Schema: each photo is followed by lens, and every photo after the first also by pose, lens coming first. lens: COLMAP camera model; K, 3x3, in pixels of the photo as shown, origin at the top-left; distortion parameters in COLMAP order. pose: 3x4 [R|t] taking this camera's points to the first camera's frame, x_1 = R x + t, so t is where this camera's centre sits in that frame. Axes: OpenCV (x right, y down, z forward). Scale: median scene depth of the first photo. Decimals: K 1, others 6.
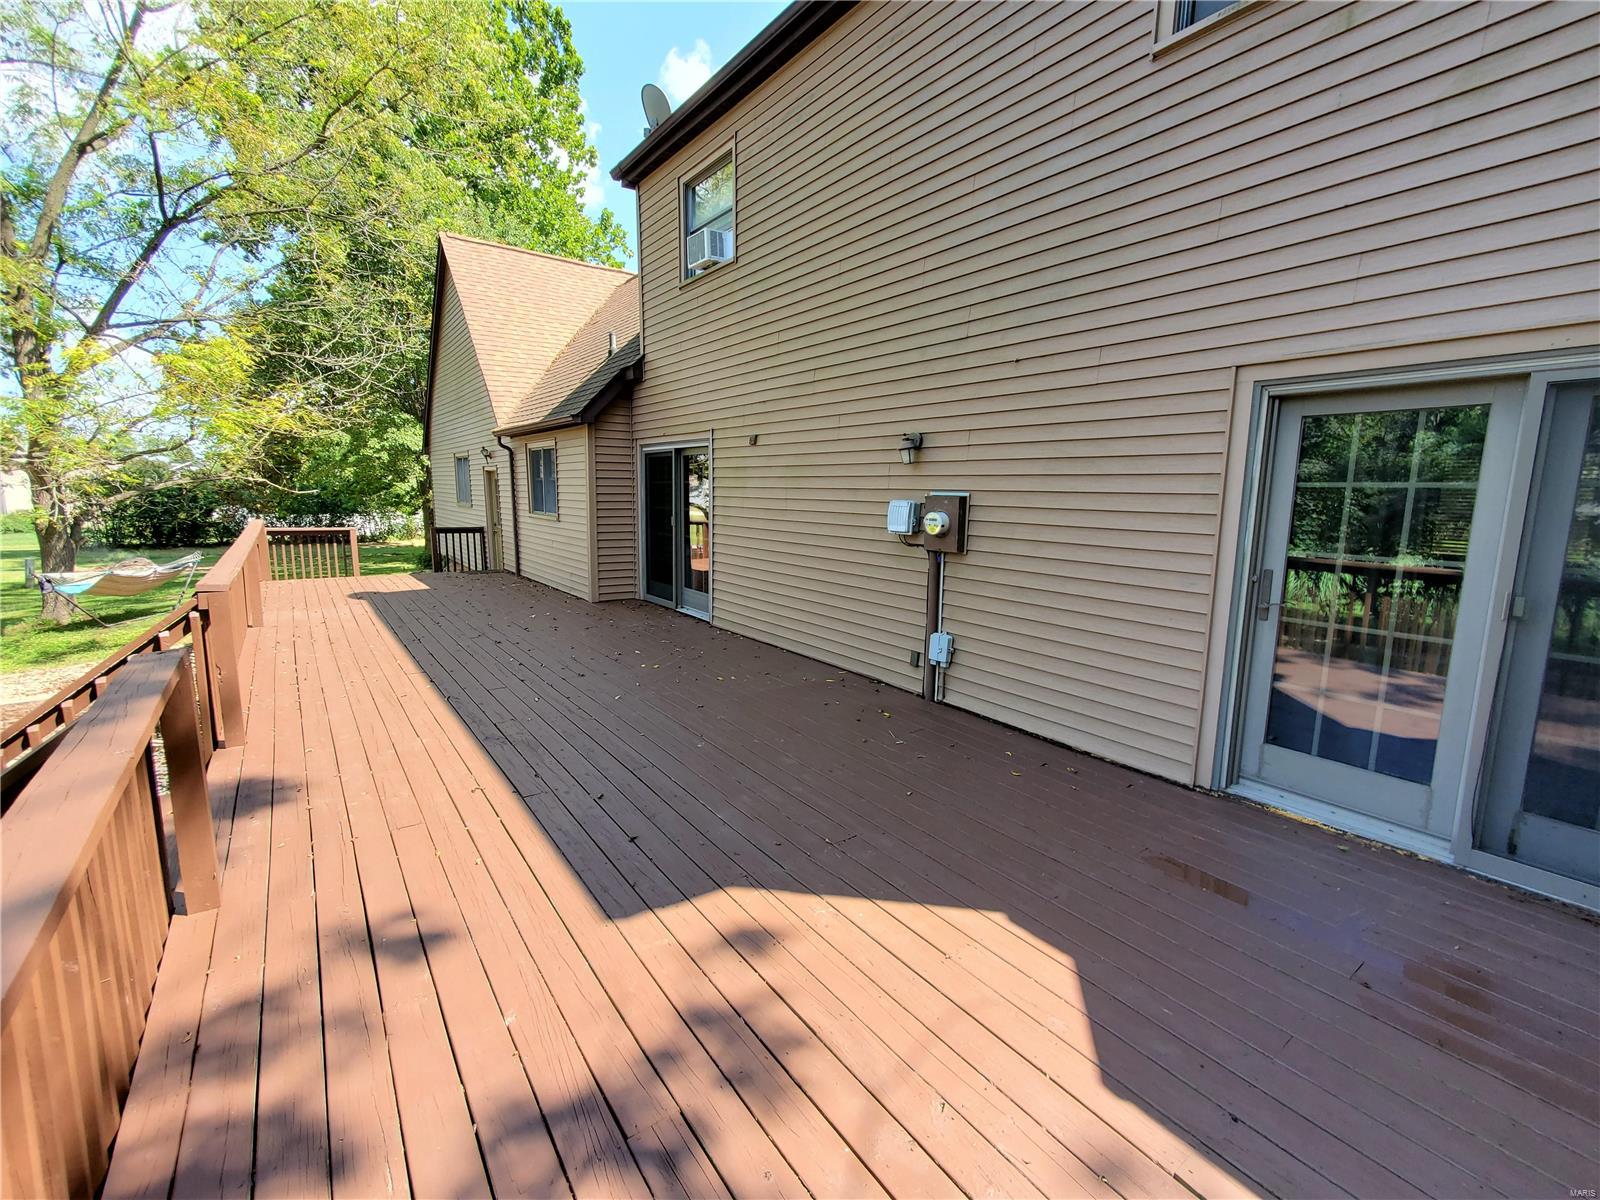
lens RADIAL K [[696.5, 0, 800.0], [0, 696.5, 600.0], [0, 0, 1]] dist [0.002563, 0.000166]
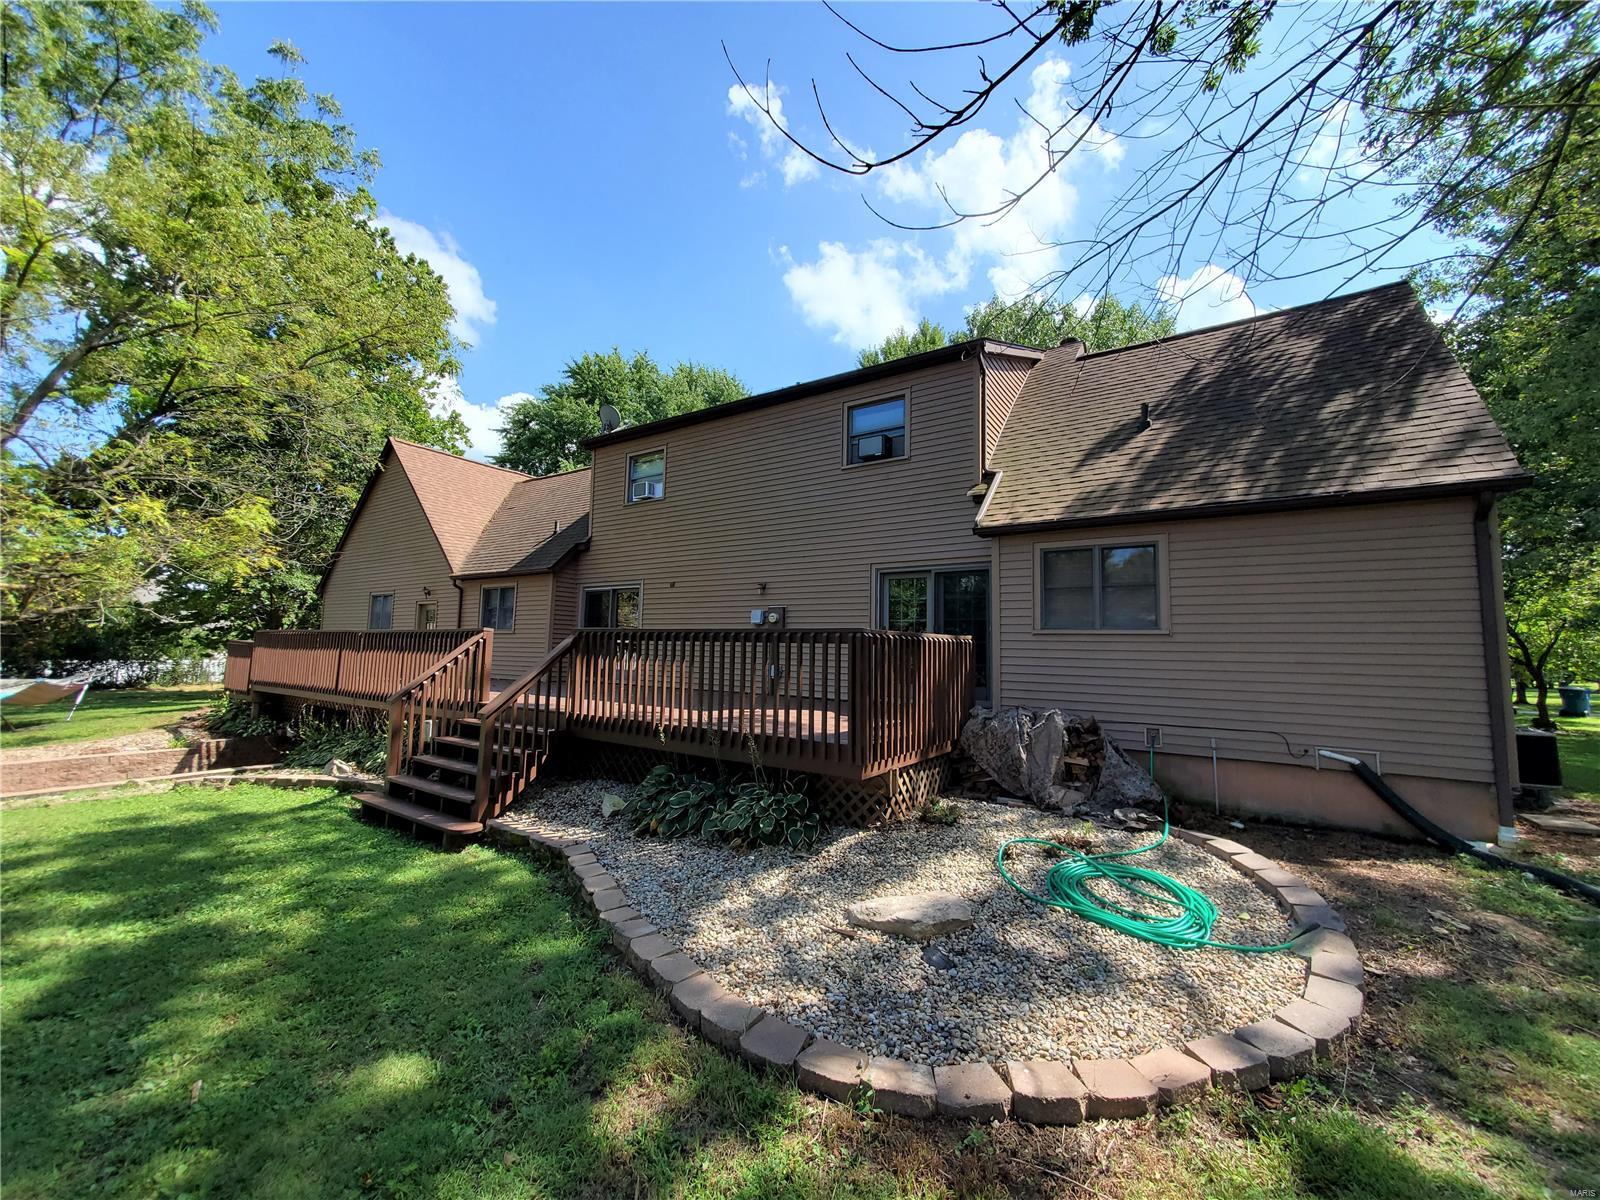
lens RADIAL K [[637.5, 0, 800.0], [0, 637.5, 600.0], [0, 0, 1]] dist [-0.000317, -0.000040]
pose [[0.940046, 0.034081, 0.339341, -0.234972], [0.046179, 0.973111, -0.225659, 0.165987], [-0.337907, 0.227801, 0.913195, -0.535078]]
